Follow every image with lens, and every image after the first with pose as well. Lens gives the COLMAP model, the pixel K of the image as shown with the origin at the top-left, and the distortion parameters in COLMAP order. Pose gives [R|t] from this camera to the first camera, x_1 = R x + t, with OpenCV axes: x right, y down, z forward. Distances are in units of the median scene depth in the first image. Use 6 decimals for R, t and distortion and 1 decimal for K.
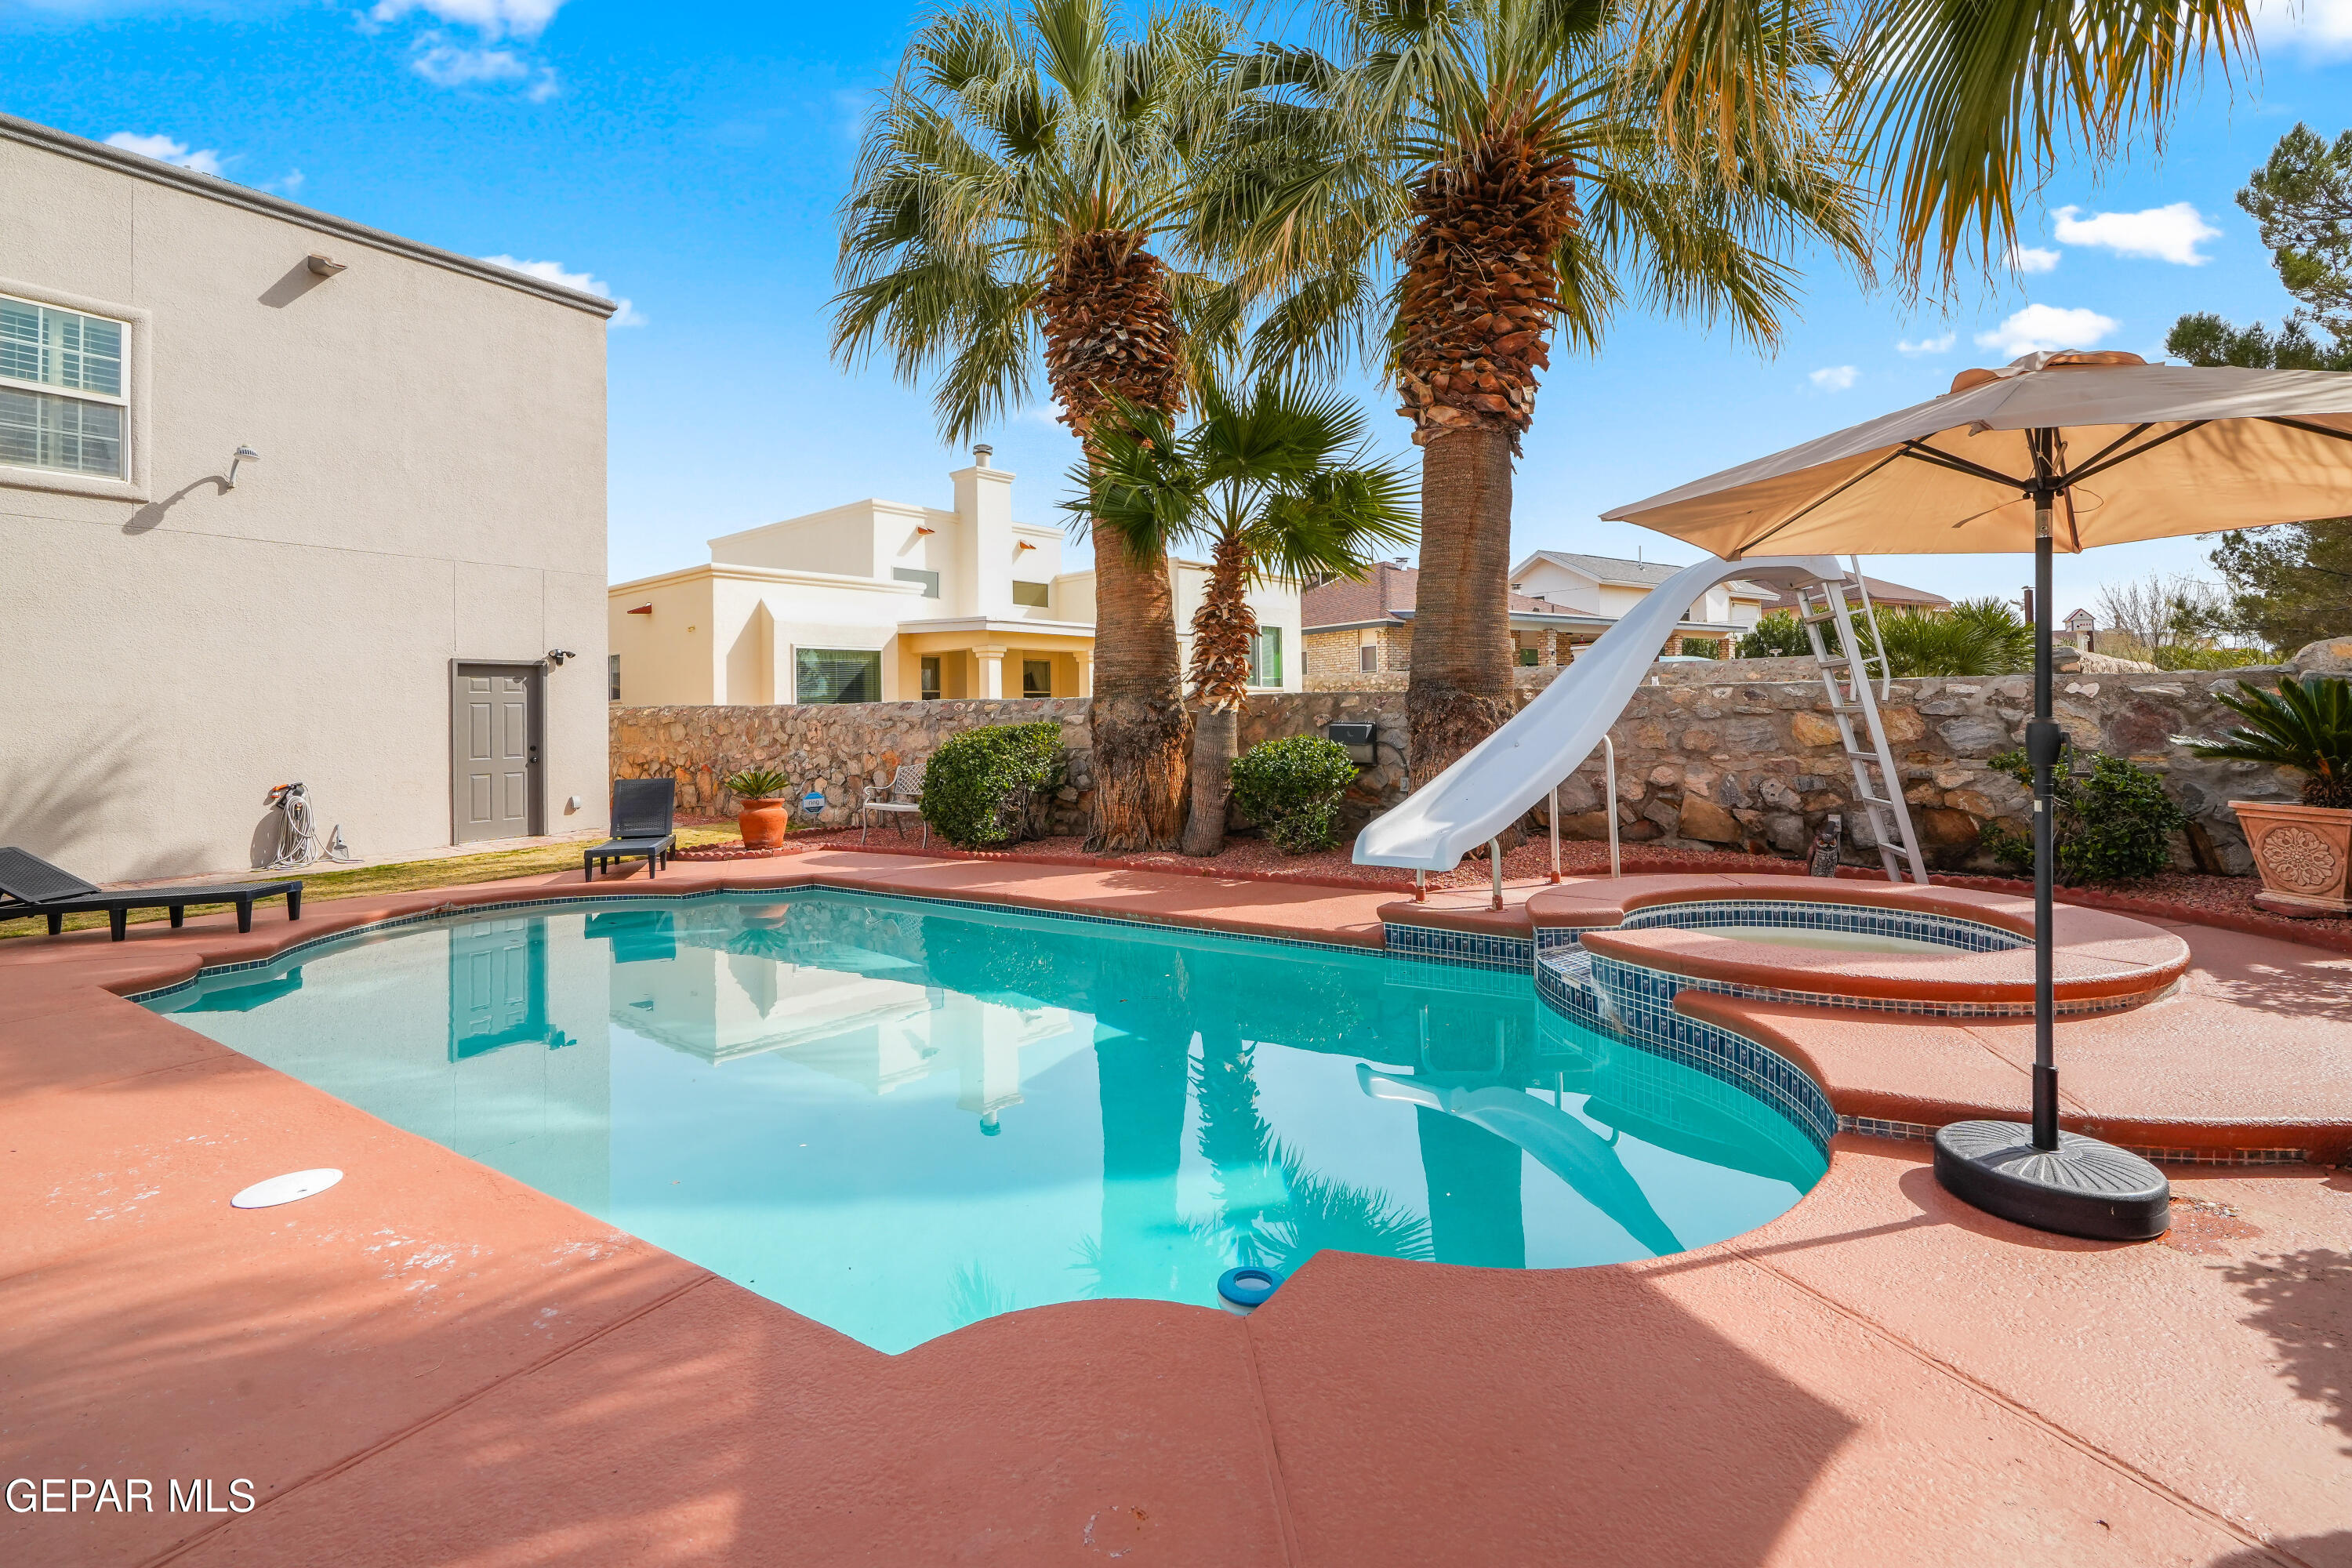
lens RADIAL K [[1093.9, 0, 1180.9], [0, 1093.9, 709.3], [0, 0, 1]] dist [-0.014573, 0.000830]
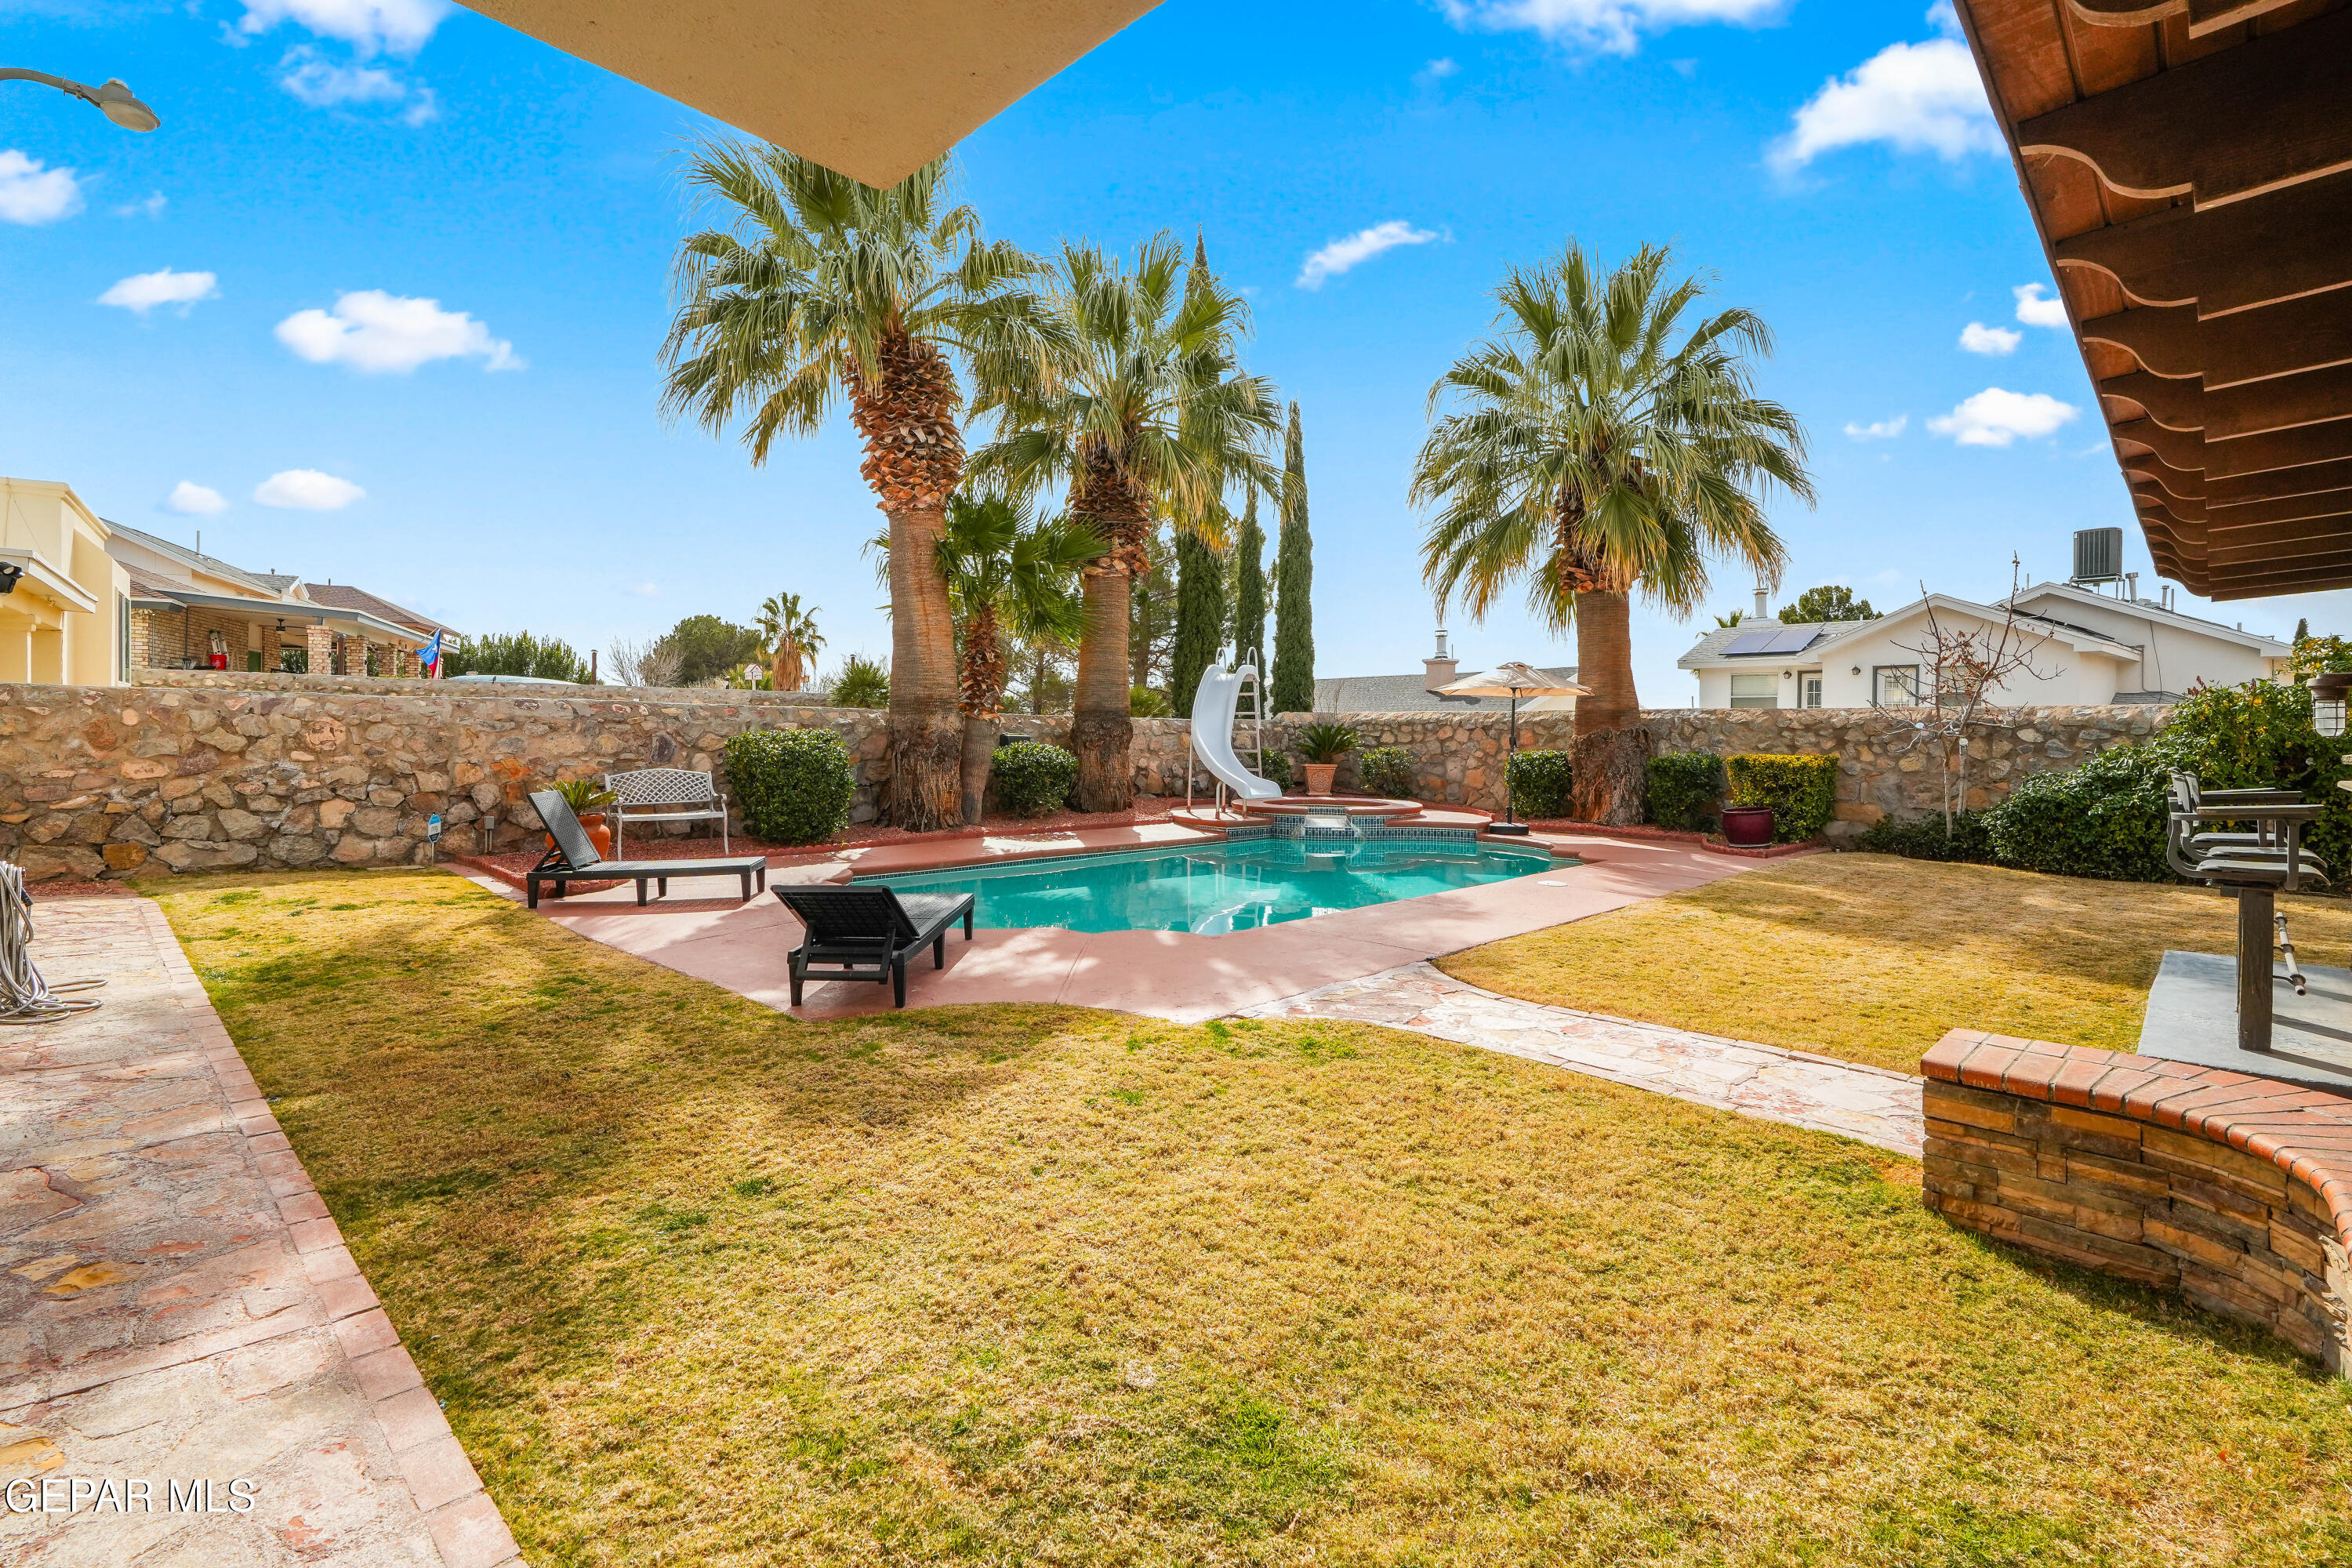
lens RADIAL K [[1081.0, 0, 1167.5], [0, 1081.0, 746.8], [0, 0, 1]] dist [-0.016701, 0.006228]
pose [[0.181945, 0.008350, 0.983273, -1.374682], [-0.015389, 0.999866, -0.005643, 0.037720], [-0.983188, -0.014105, 0.182049, 0.532527]]
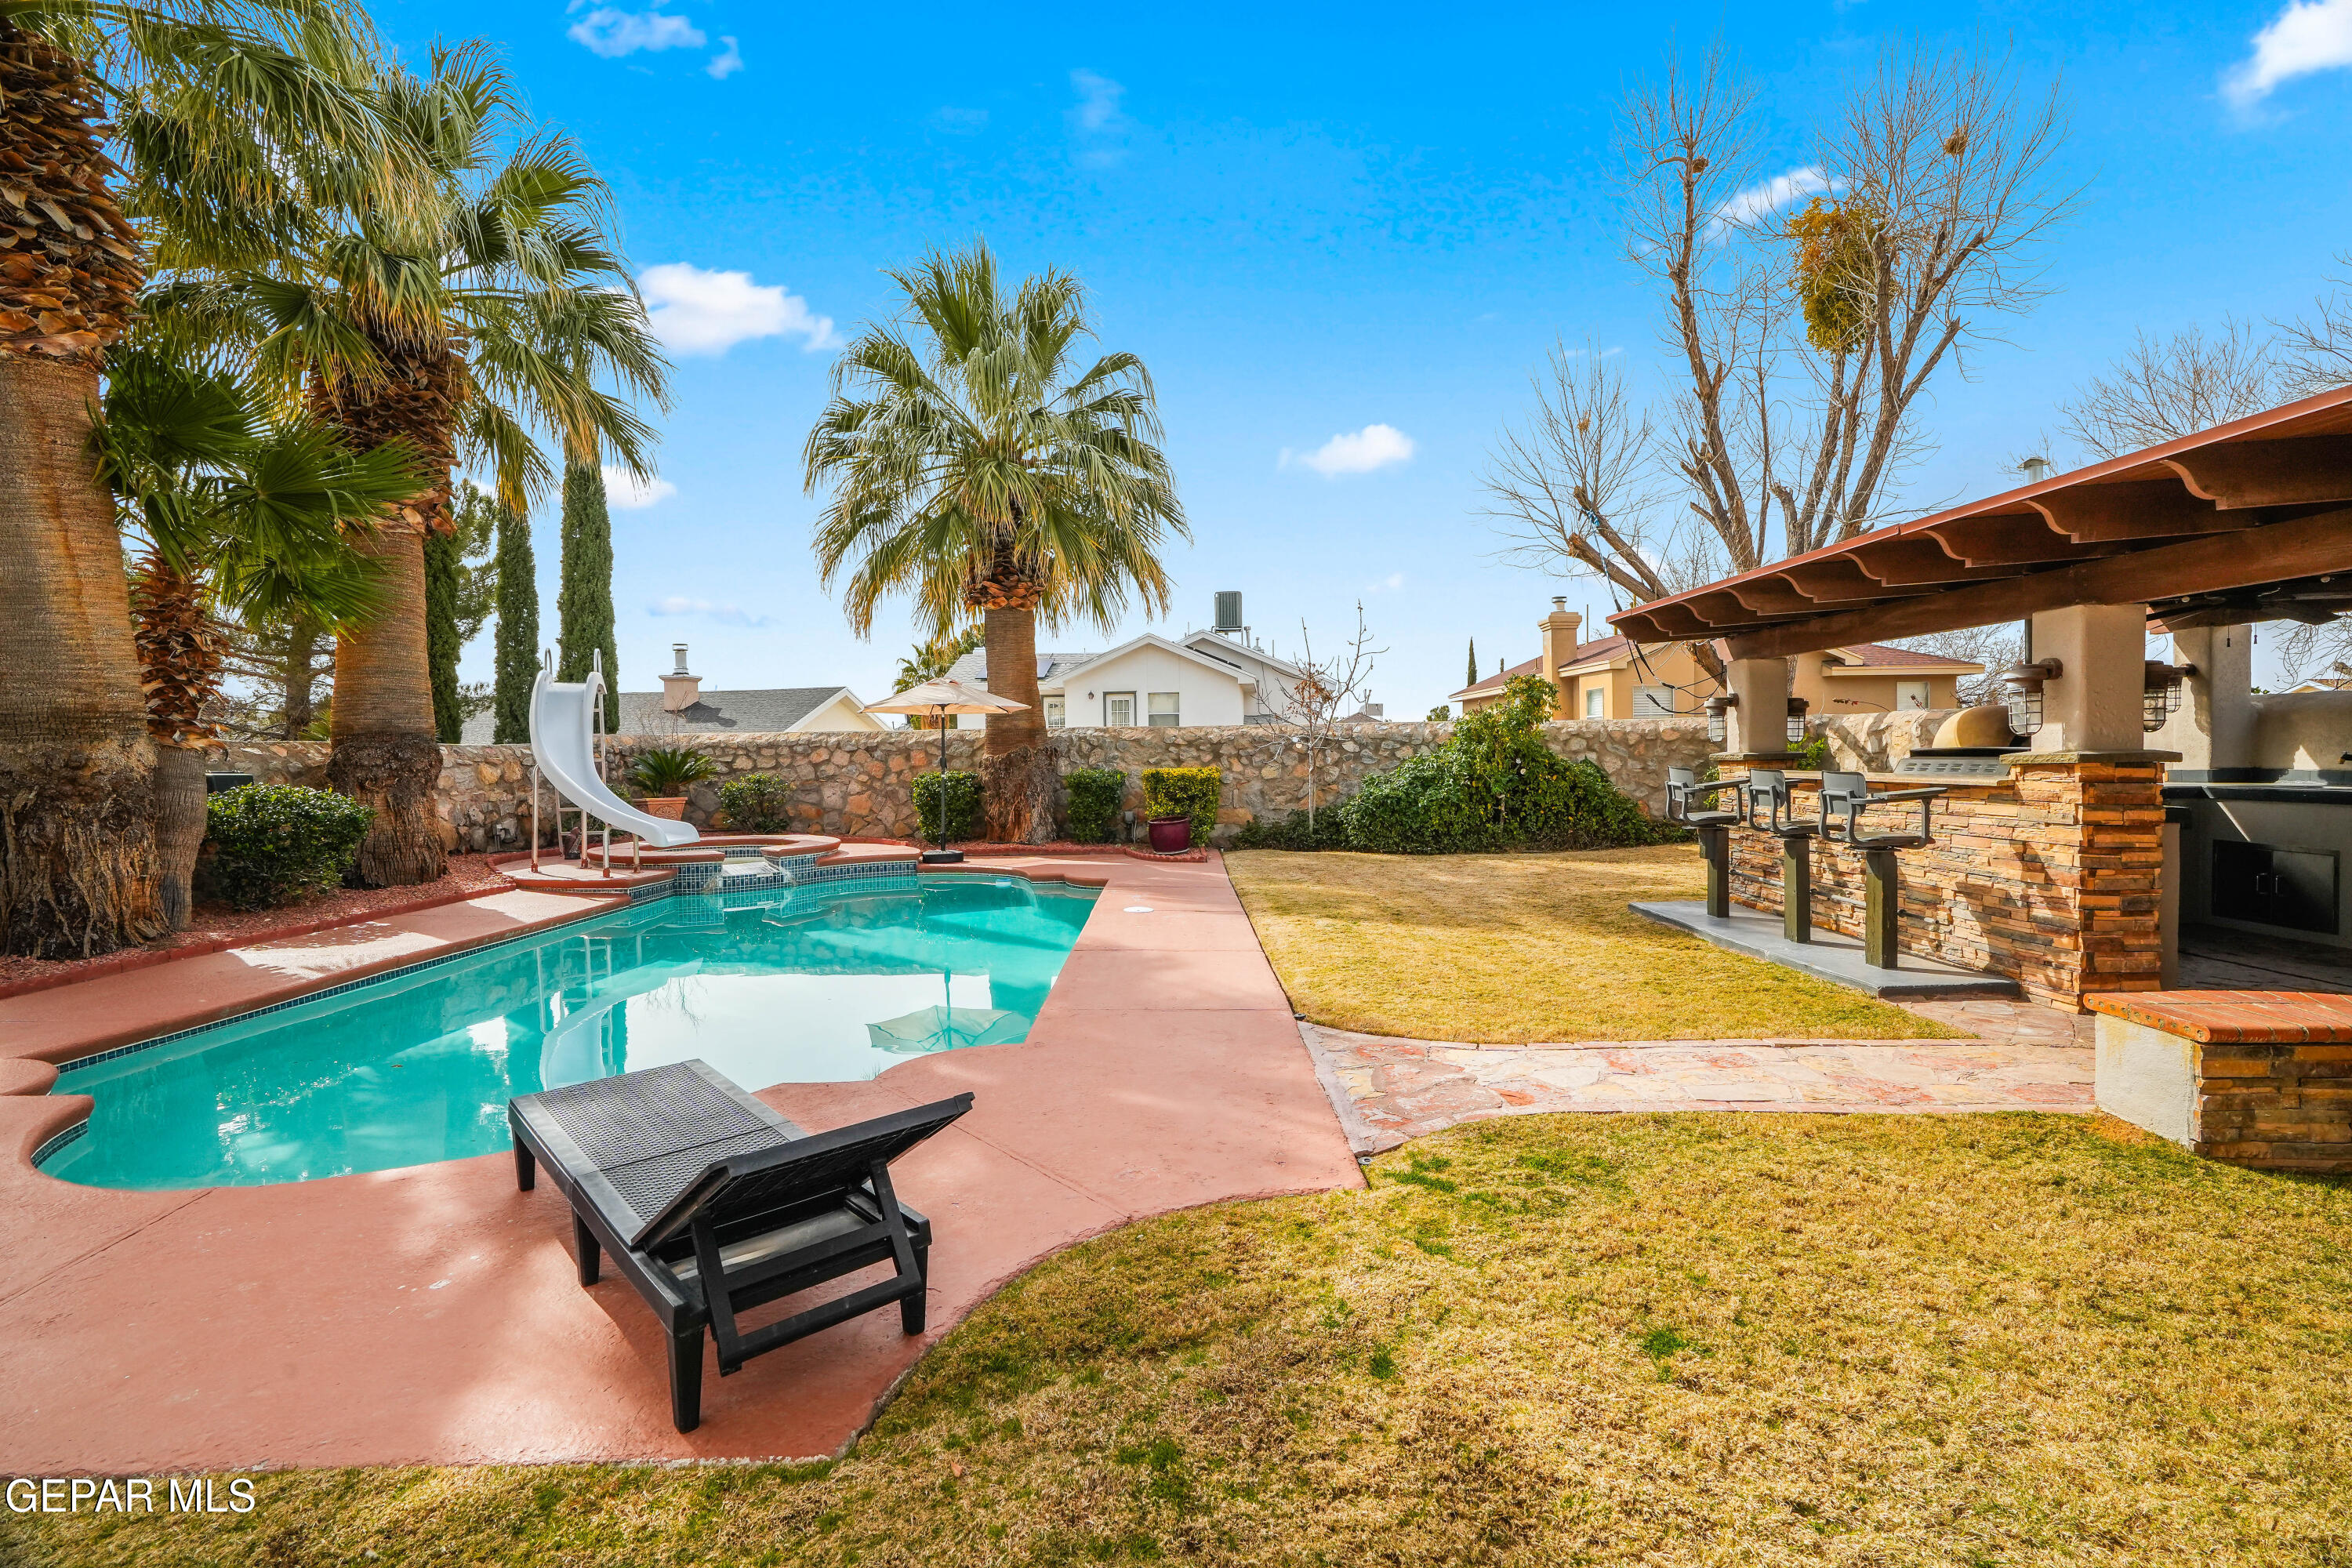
lens RADIAL K [[1053.0, 0, 1177.5], [0, 1053.0, 773.7], [0, 0, 1]] dist [-0.013226, 0.005890]
pose [[-0.559628, 0.010515, 0.828677, -1.102761], [0.022851, 0.999735, 0.002747, 0.031689], [-0.828429, 0.020473, -0.559720, 0.861984]]
